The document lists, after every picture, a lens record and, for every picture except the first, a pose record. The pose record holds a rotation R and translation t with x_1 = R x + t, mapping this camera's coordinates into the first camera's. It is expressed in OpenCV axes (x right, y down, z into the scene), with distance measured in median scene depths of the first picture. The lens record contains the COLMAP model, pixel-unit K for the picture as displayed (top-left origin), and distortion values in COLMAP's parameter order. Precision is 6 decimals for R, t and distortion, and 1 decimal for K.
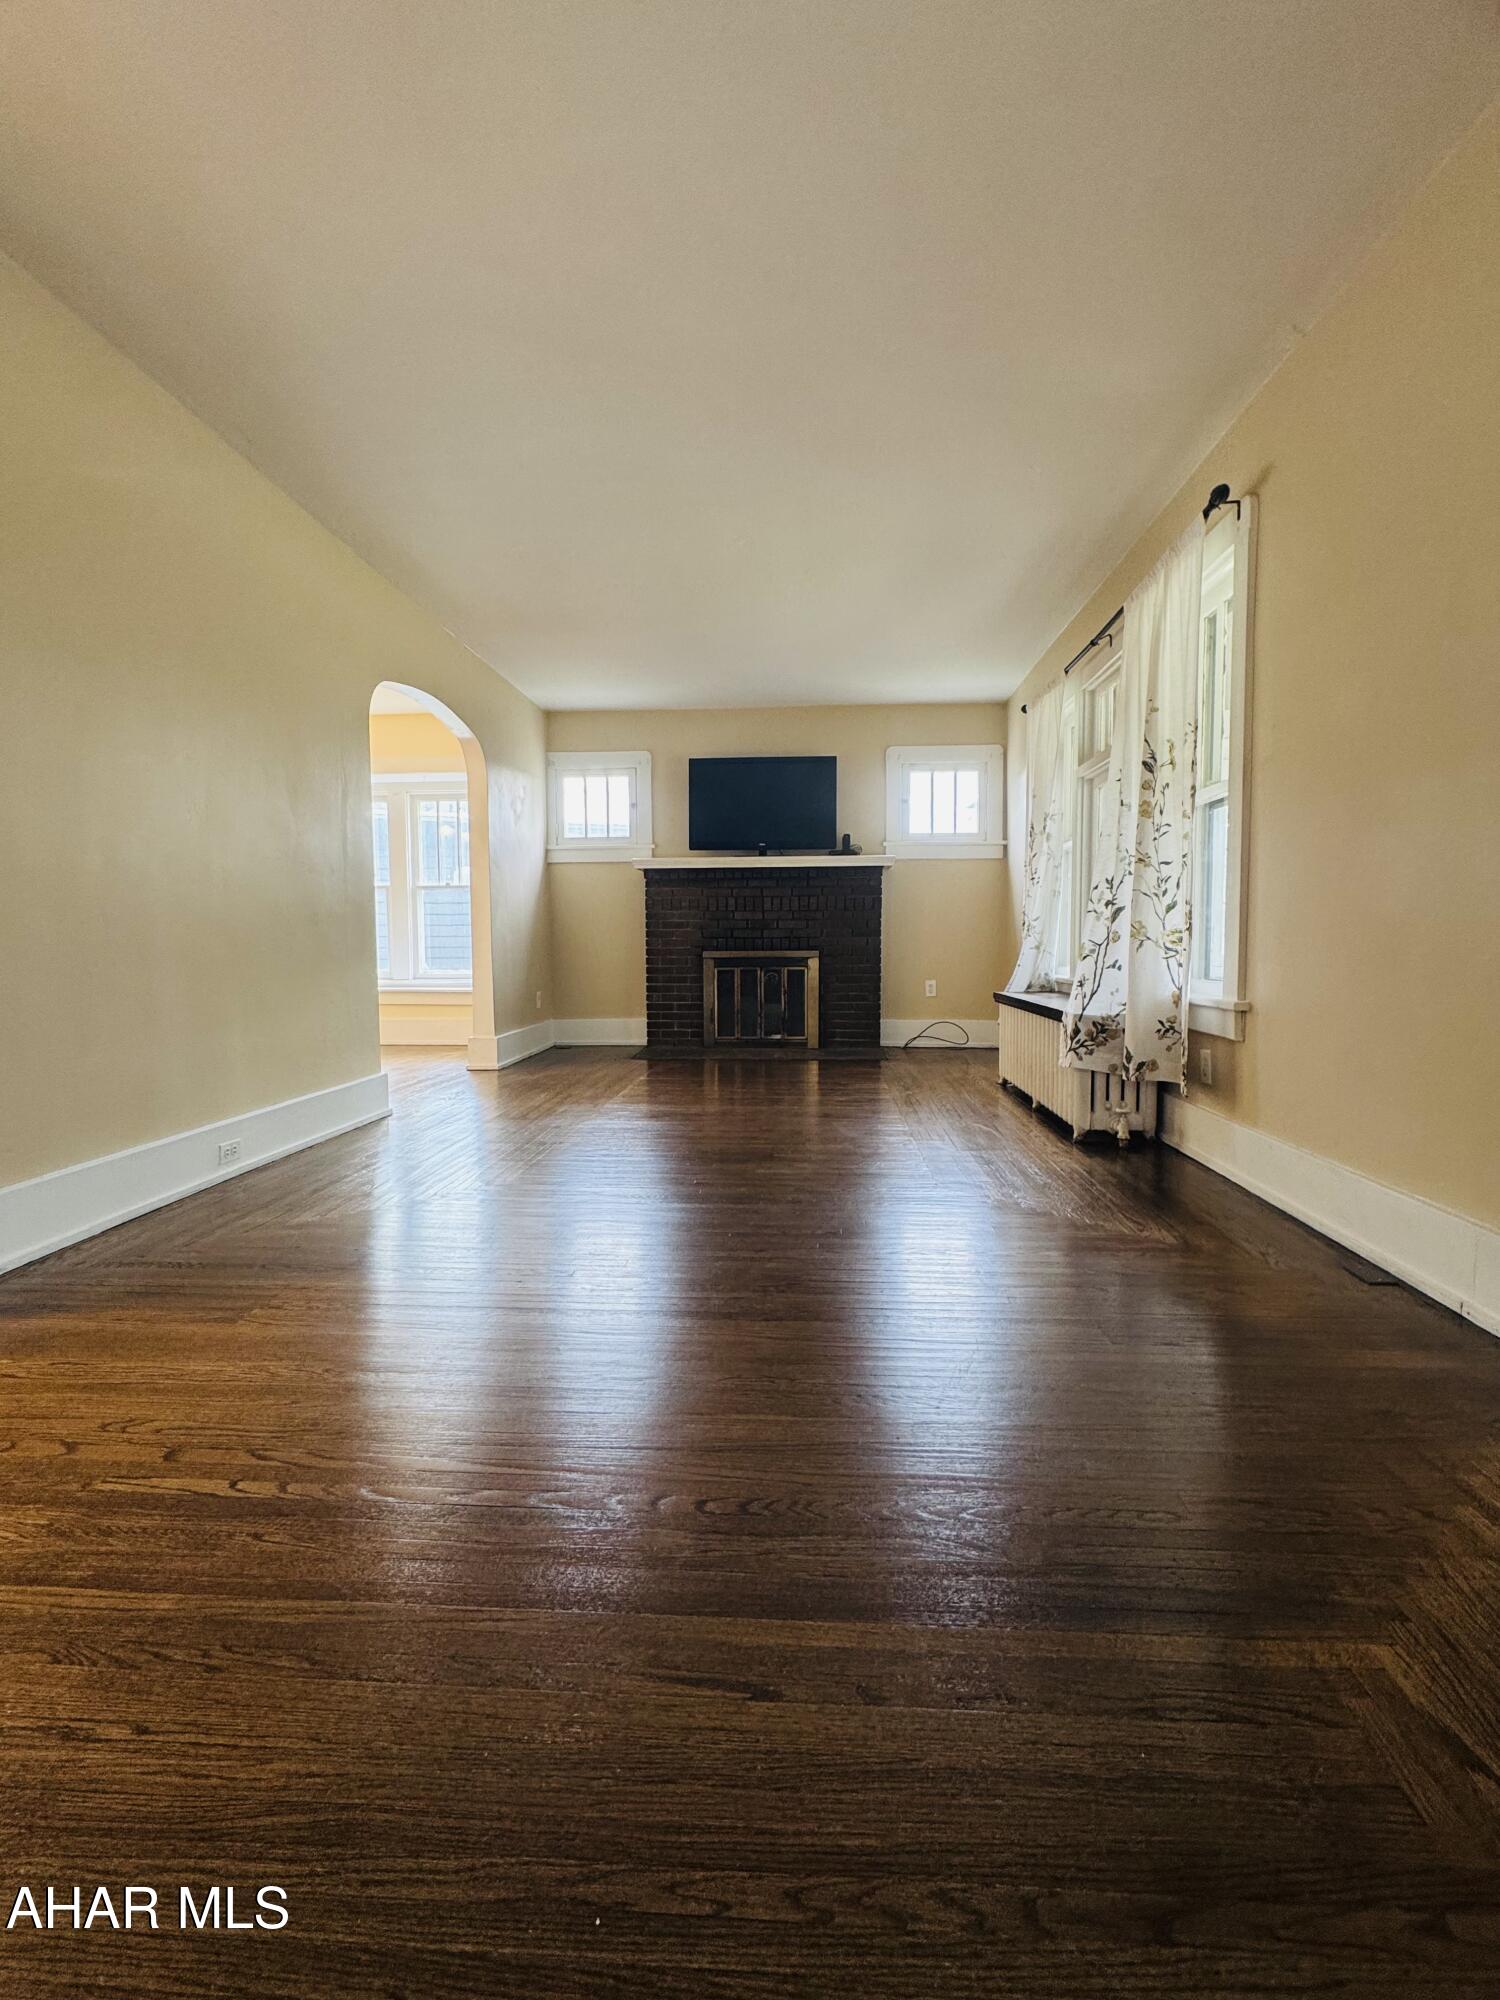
lens RADIAL K [[893.5, 0, 757.3], [0, 893.5, 1004.2], [0, 0, 1]] dist [-0.000586, -0.000092]
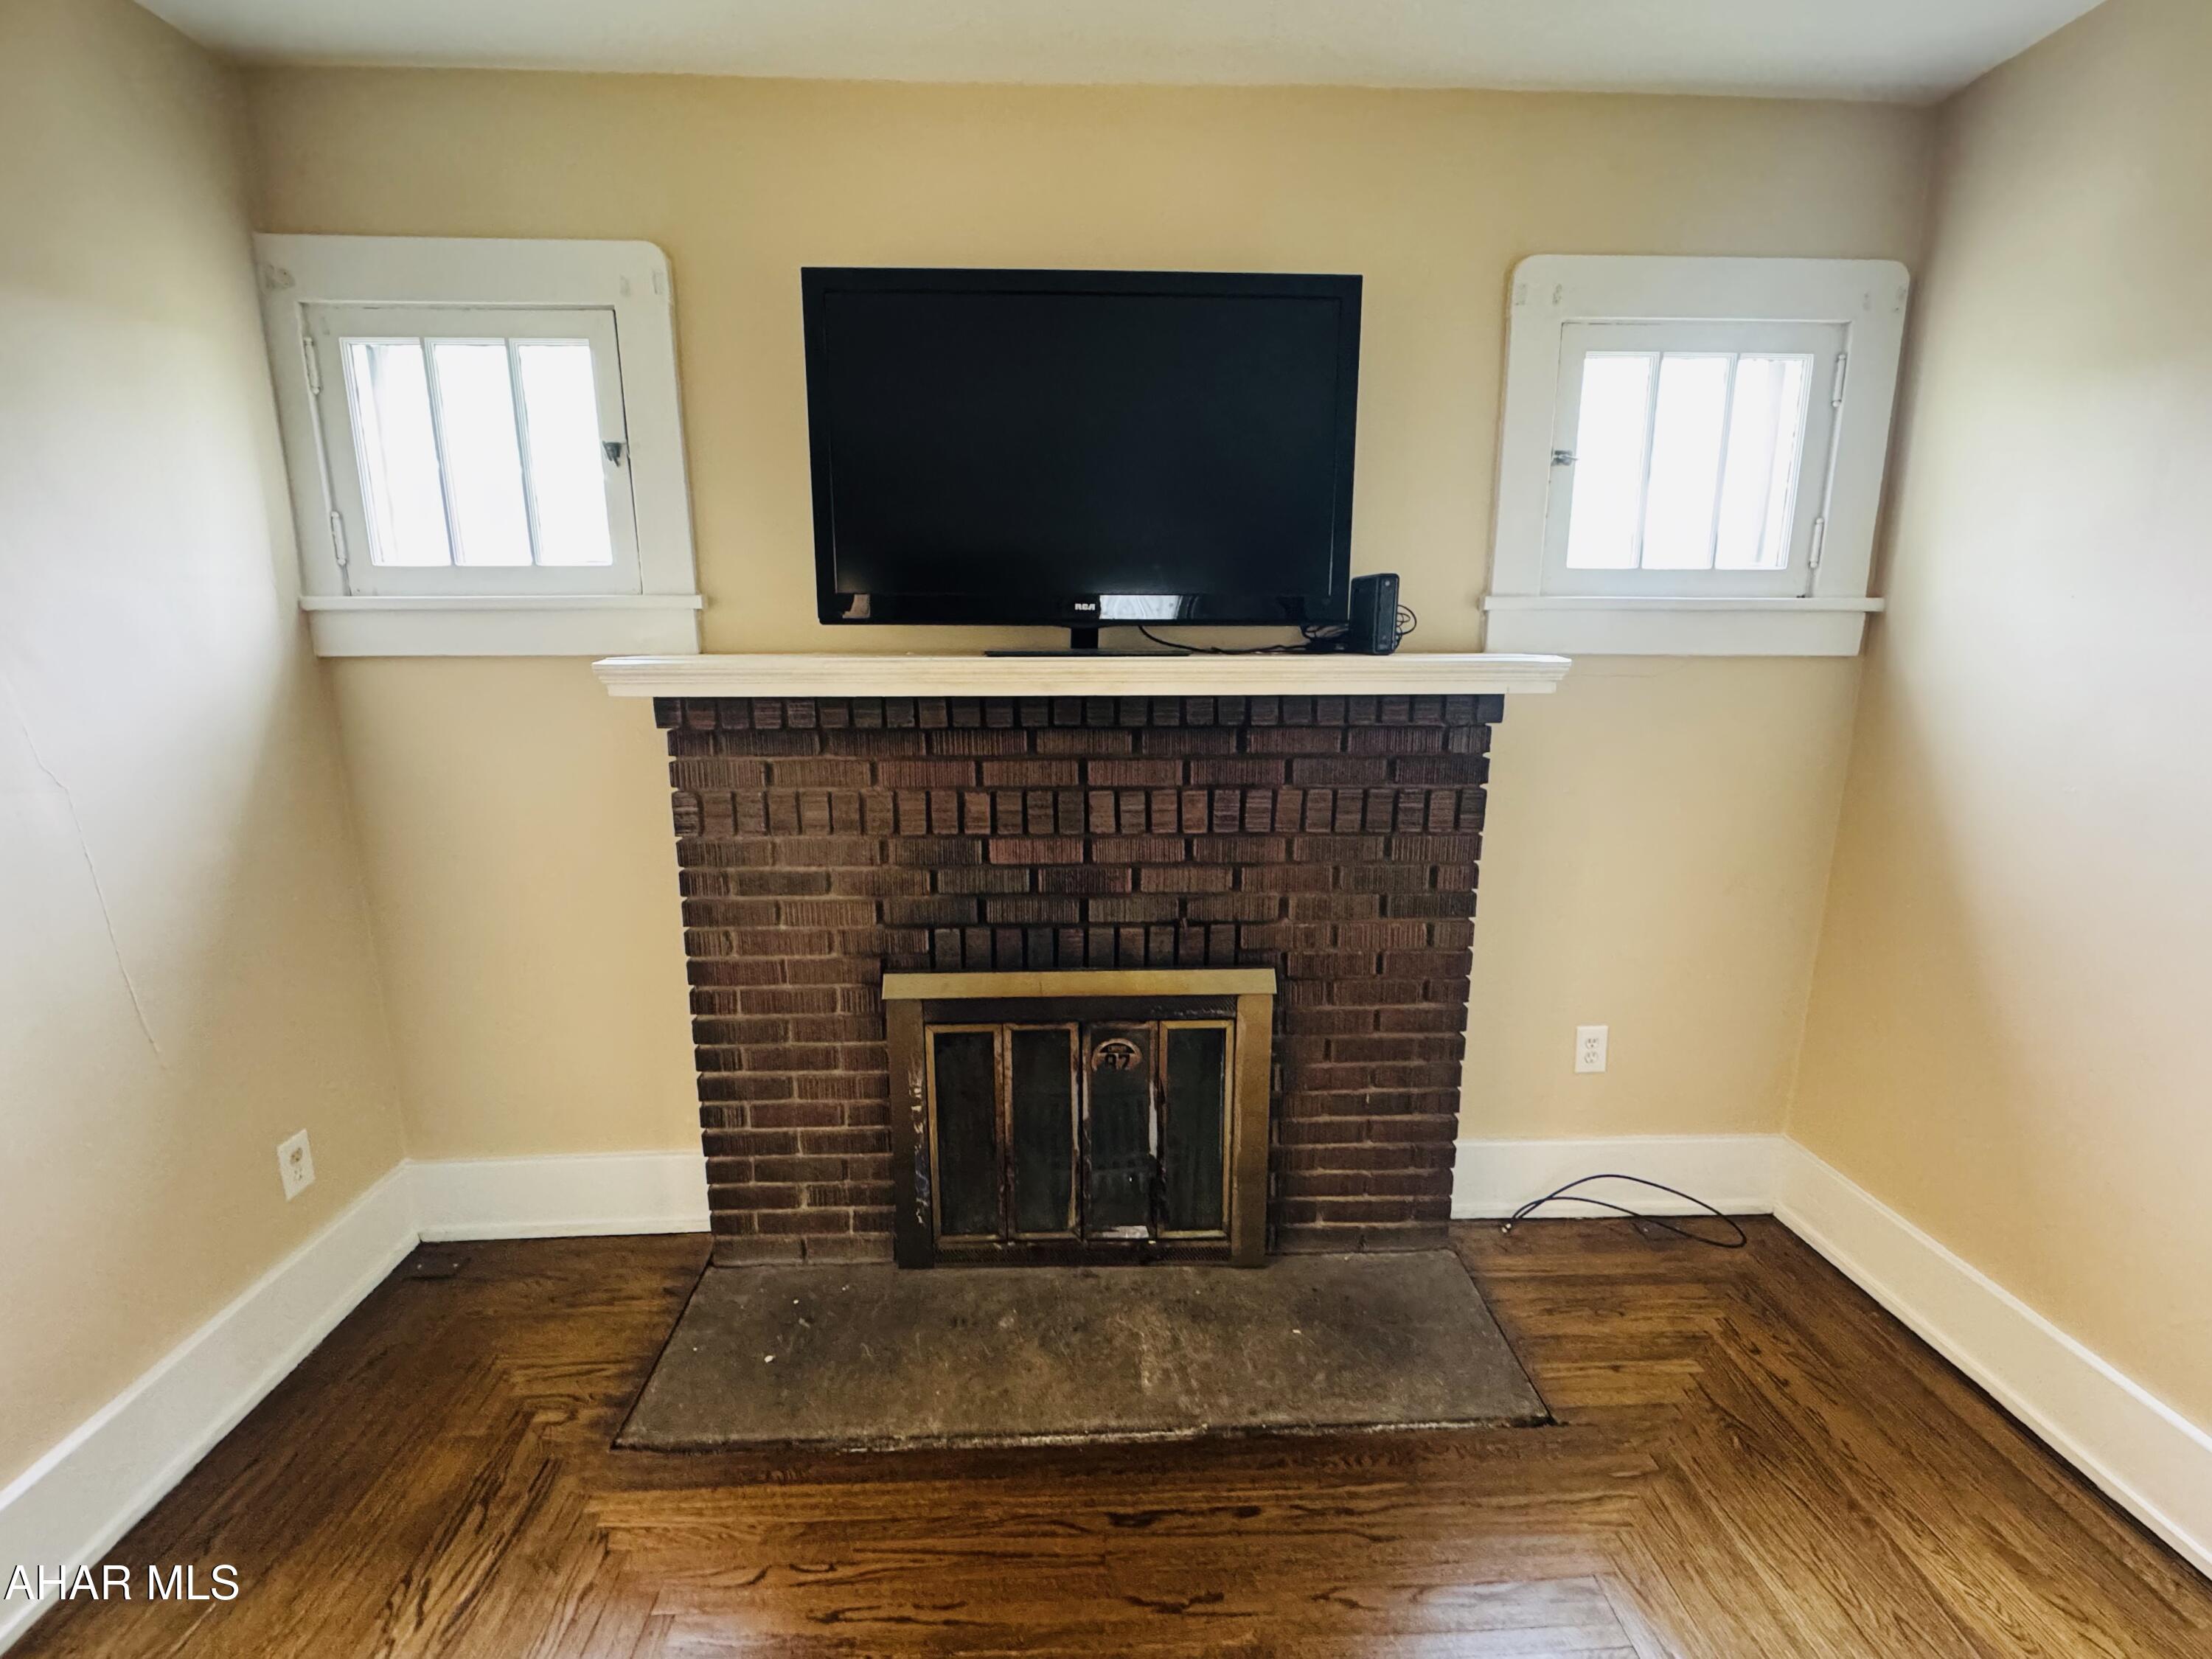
lens RADIAL K [[988.2, 0, 1103.3], [0, 988.2, 827.6], [0, 0, 1]] dist [-0.000586, -0.000092]
pose [[0.994044, -0.018186, 0.107450, -0.023098], [0.003816, 0.991181, 0.132457, -0.149757], [-0.108911, -0.131258, 0.985348, 0.678209]]
